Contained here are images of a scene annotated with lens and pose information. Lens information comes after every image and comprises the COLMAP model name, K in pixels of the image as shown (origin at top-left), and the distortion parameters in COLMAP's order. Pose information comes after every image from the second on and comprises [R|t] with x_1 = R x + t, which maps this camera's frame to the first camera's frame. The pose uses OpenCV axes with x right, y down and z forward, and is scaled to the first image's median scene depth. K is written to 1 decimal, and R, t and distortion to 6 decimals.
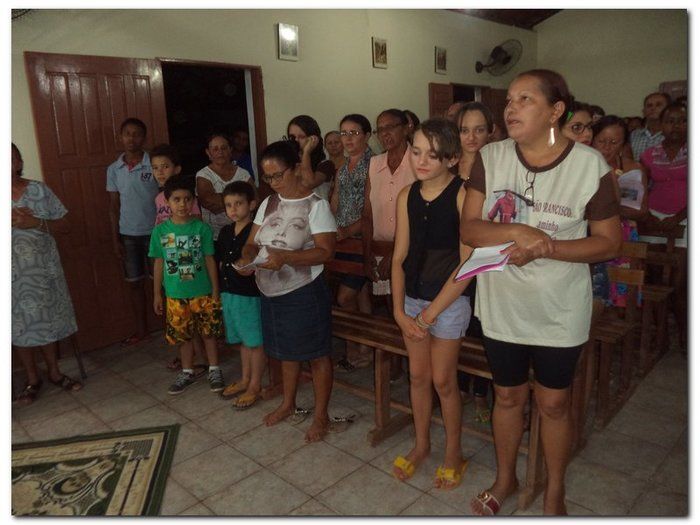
lens RADIAL K [[552.0, 0, 343.3], [0, 552.0, 257.0], [0, 0, 1]] dist [-0.027416, -0.001978]
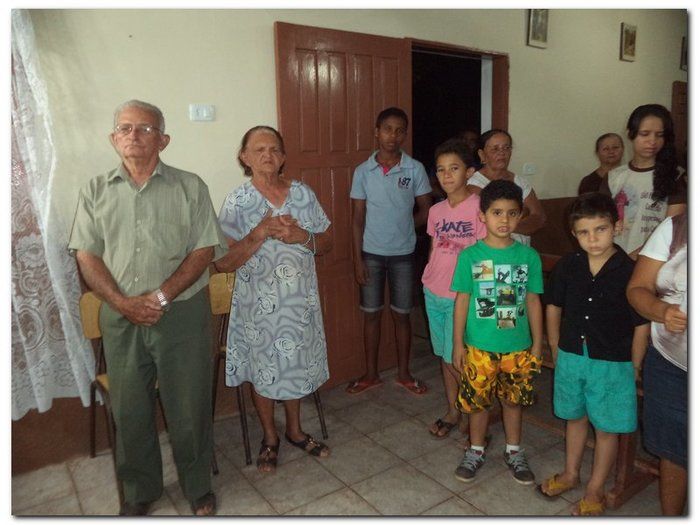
lens RADIAL K [[552.0, 0, 343.3], [0, 552.0, 257.0], [0, 0, 1]] dist [-0.027416, -0.001978]
pose [[0.982044, 0.052183, -0.181293, -0.357736], [-0.056977, 0.998148, -0.021333, -0.021020], [0.179844, 0.031279, 0.983198, 0.257998]]
